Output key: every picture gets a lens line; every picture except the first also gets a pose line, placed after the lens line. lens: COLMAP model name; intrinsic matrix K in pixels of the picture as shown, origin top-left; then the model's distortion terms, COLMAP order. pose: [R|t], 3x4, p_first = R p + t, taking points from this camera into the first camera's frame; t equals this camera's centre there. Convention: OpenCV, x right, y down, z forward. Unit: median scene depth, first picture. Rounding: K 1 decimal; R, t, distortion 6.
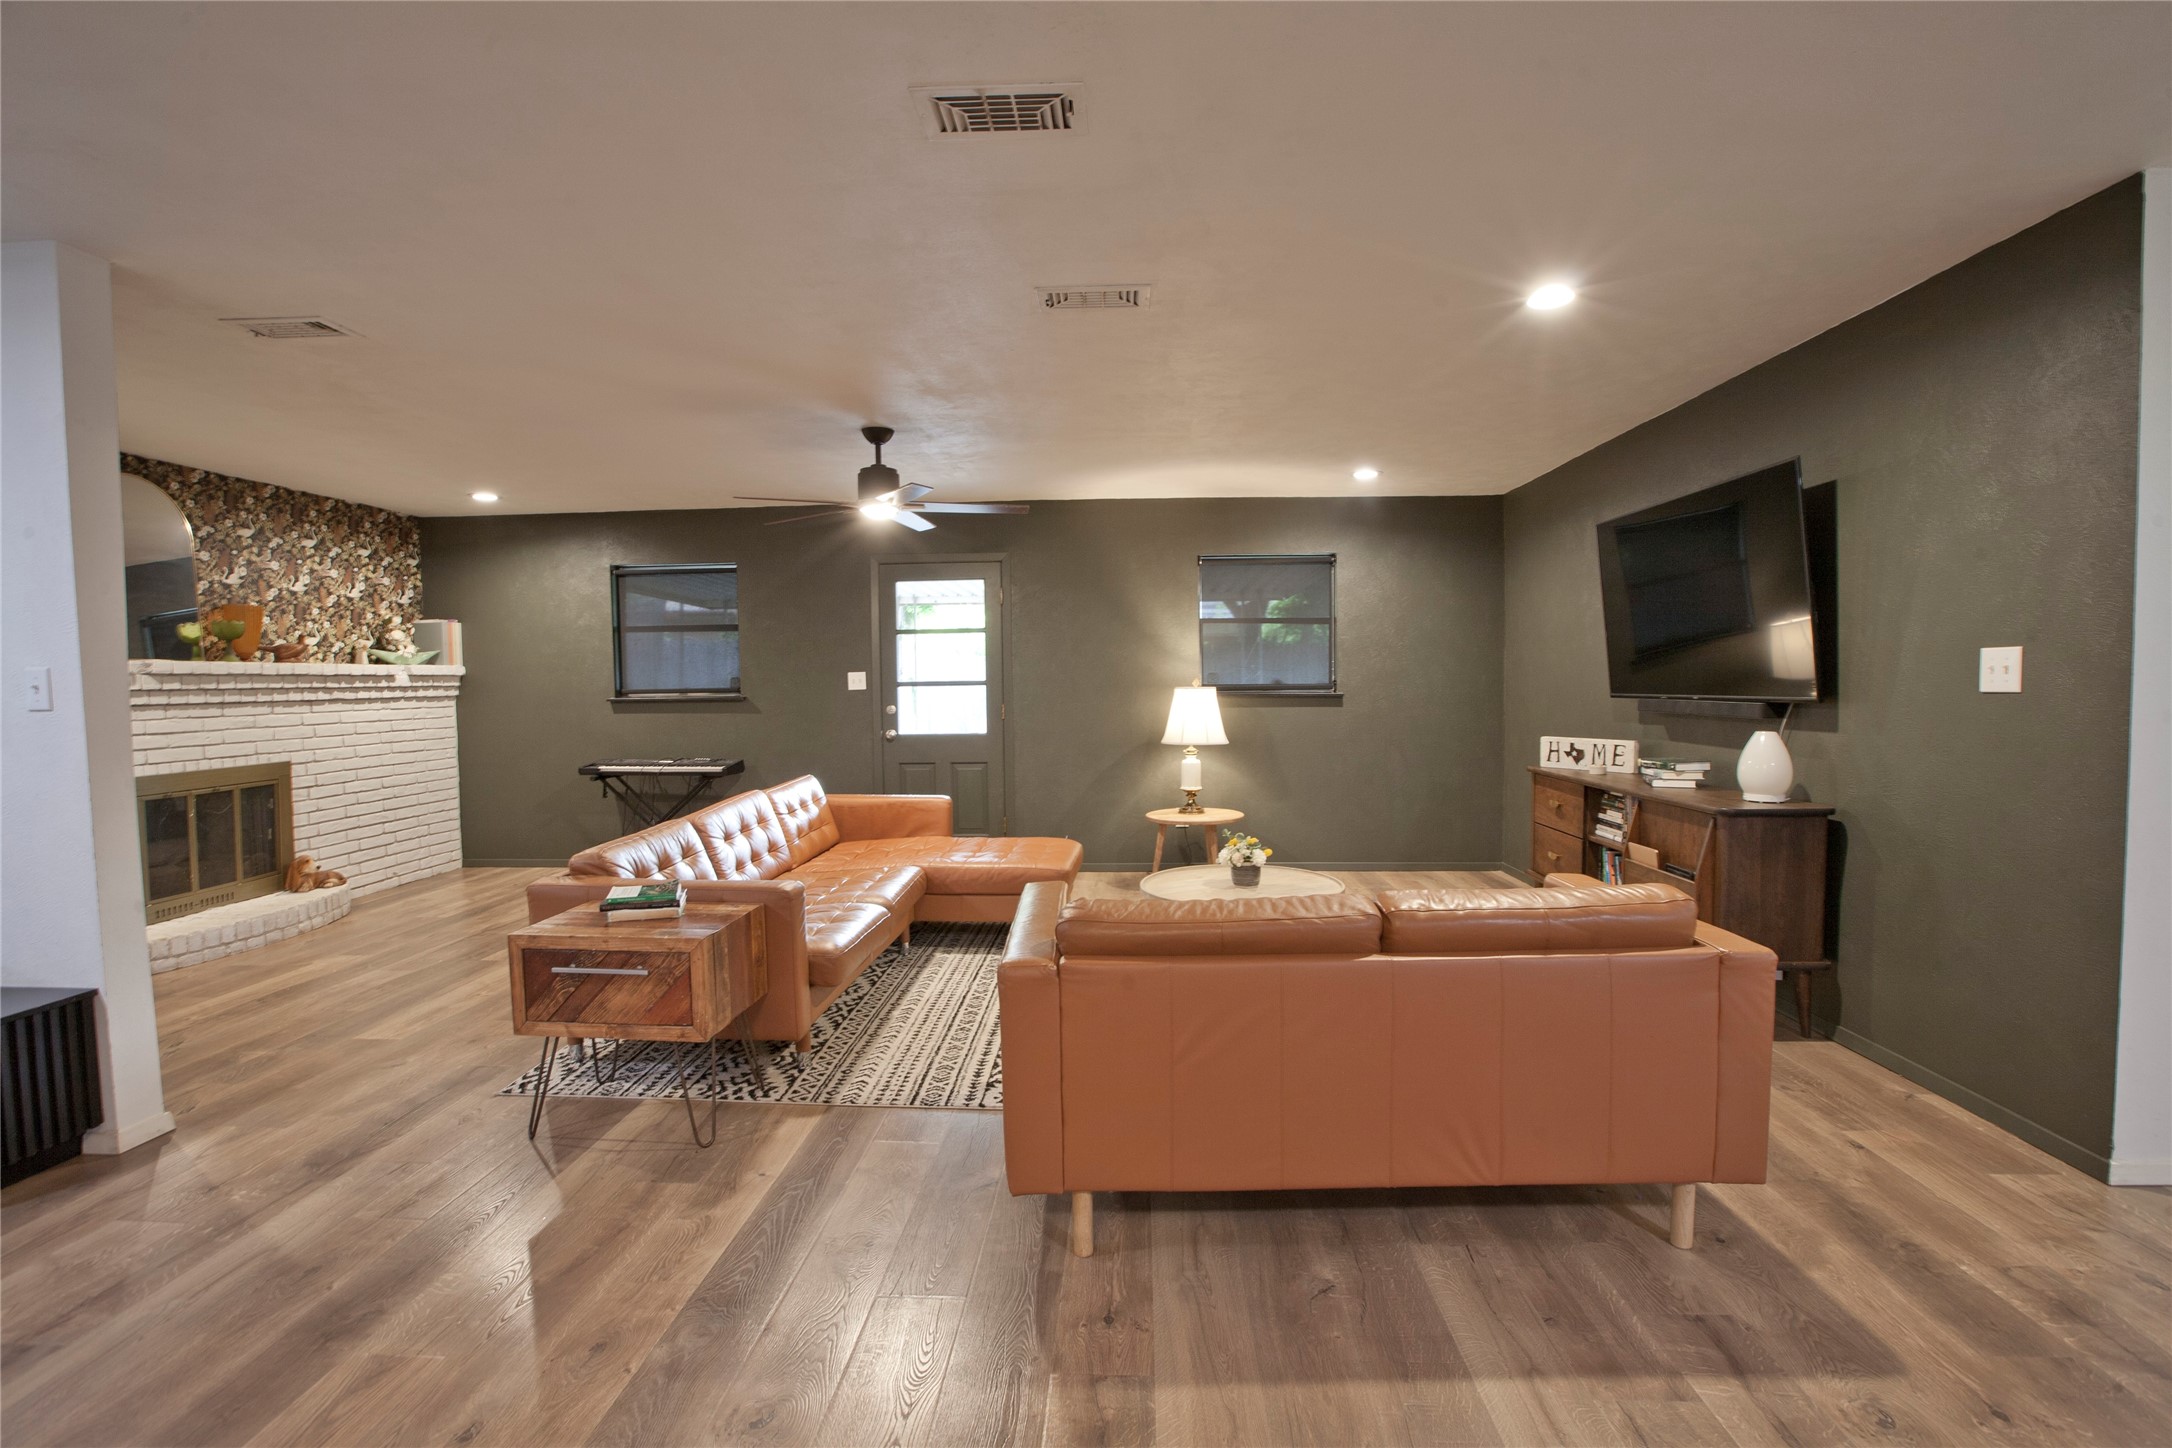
lens RADIAL K [[1009.6, 0, 1063.5], [0, 1009.6, 727.5], [0, 0, 1]] dist [-0.046082, 0.013384]
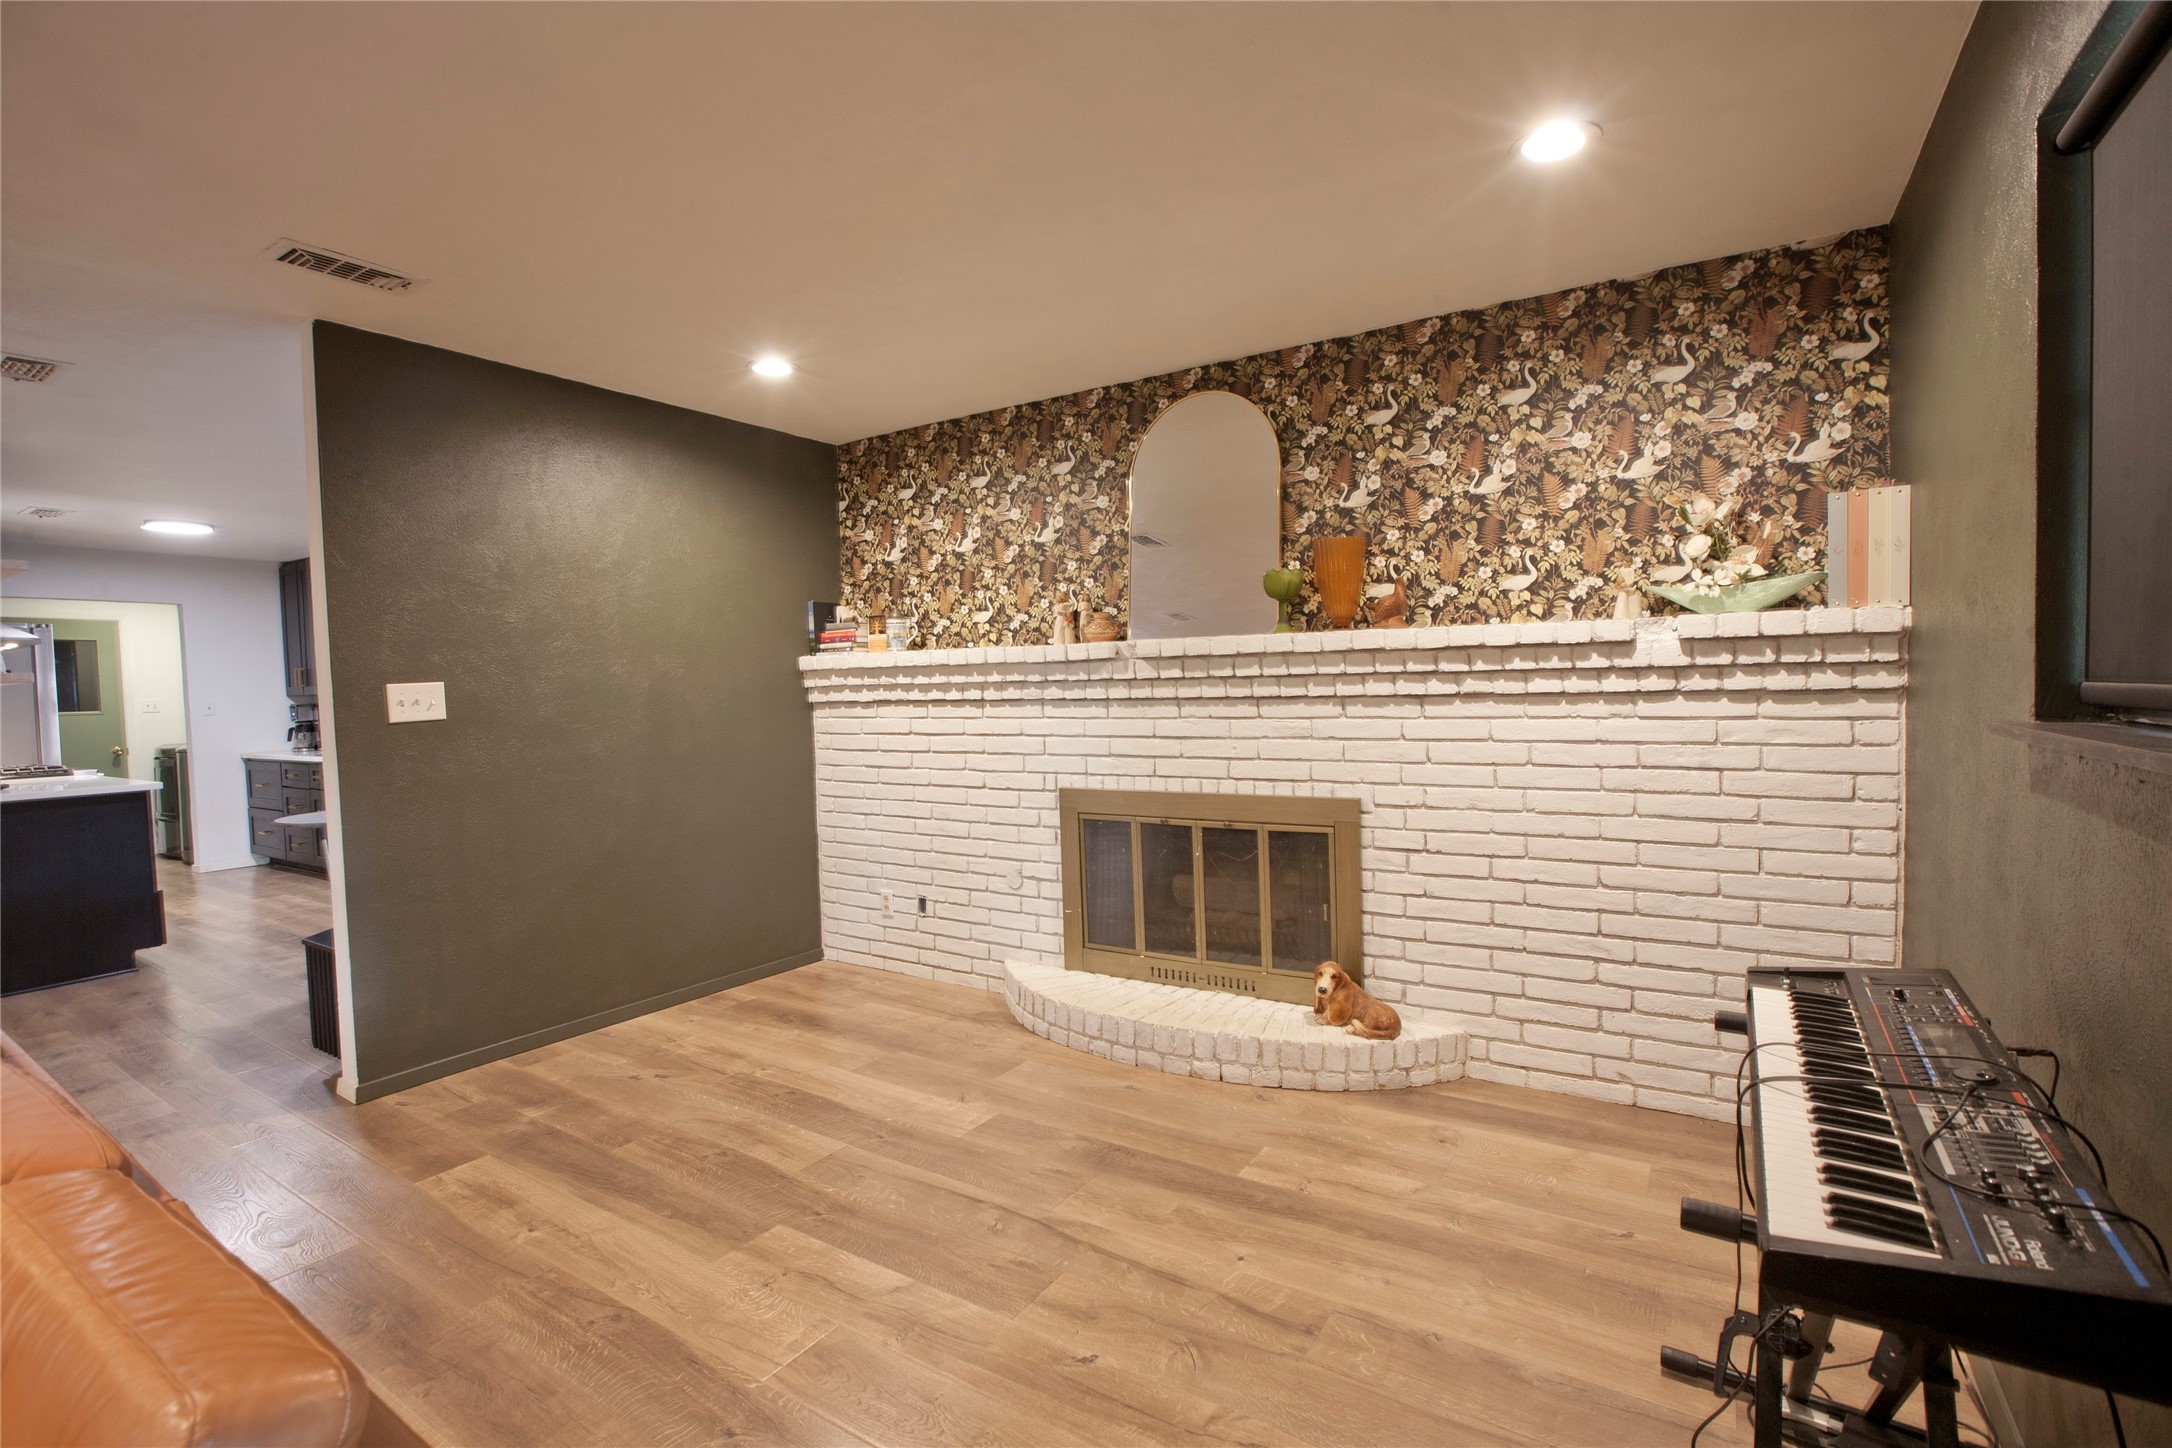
lens RADIAL K [[1009.6, 0, 1092.2], [0, 1009.6, 721.0], [0, 0, 1]] dist [-0.046082, 0.013384]
pose [[-0.479447, 0.059207, -0.875571, -0.186168], [-0.011549, 0.997209, 0.073756, -0.052557], [0.877495, 0.045474, -0.477425, 1.113057]]
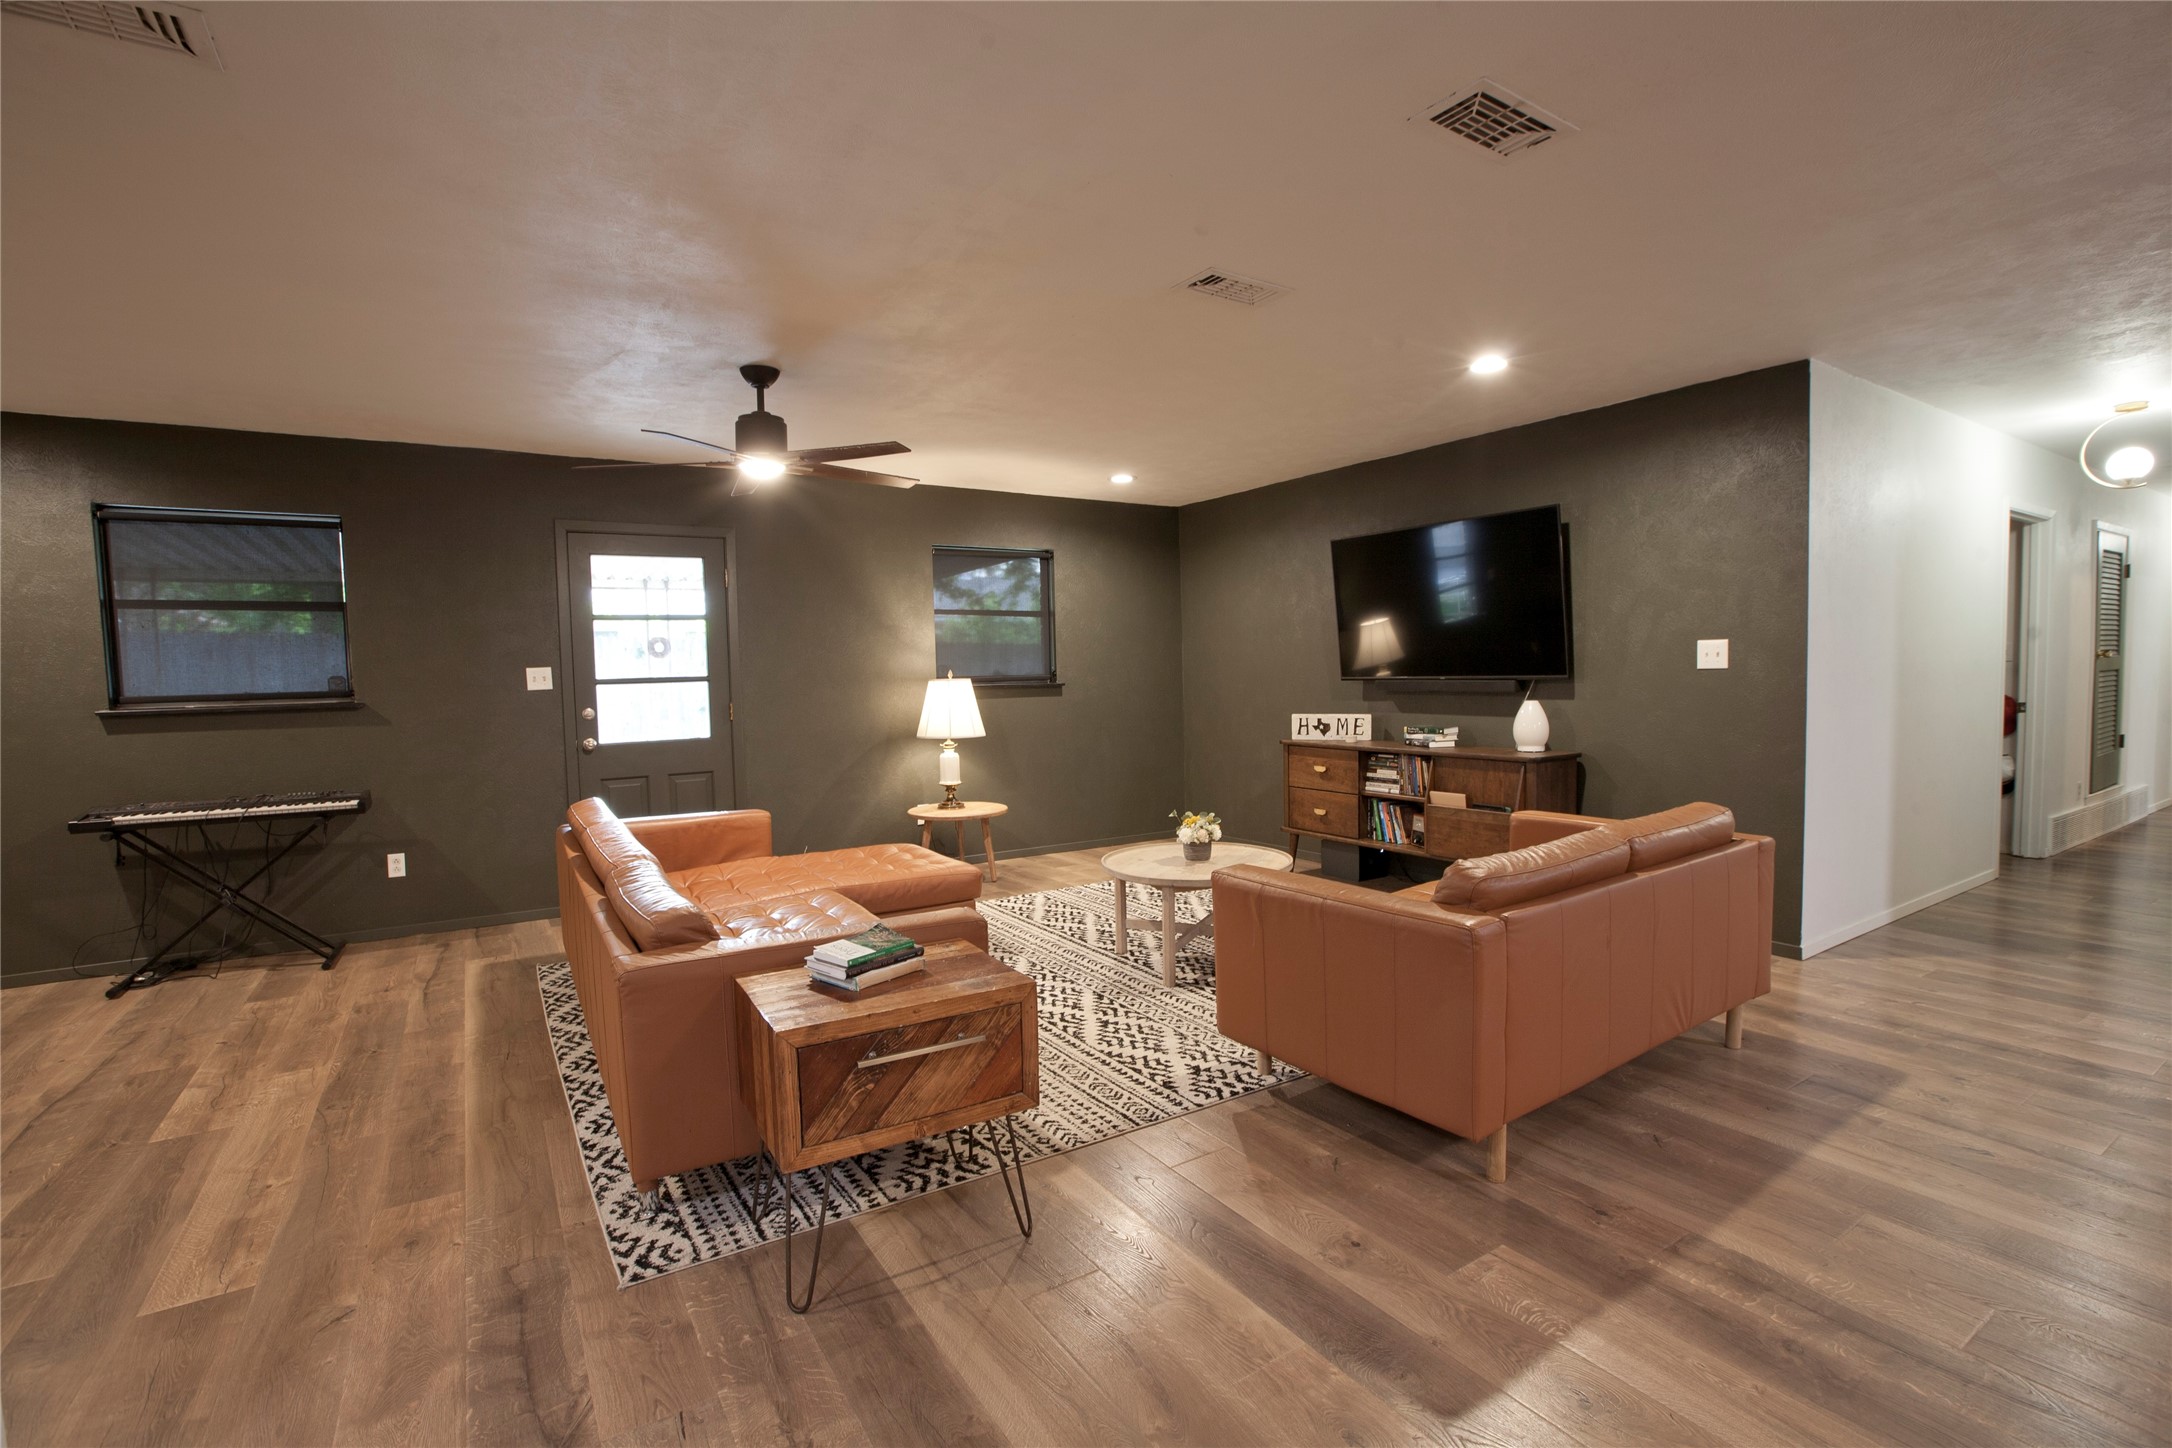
lens RADIAL K [[1009.6, 0, 1084.8], [0, 1009.6, 728.2], [0, 0, 1]] dist [-0.046082, 0.013384]
pose [[0.804722, -0.042263, 0.592146, -0.379806], [0.040669, 0.999044, 0.016037, -0.003312], [-0.592258, 0.011177, 0.805671, 0.147423]]
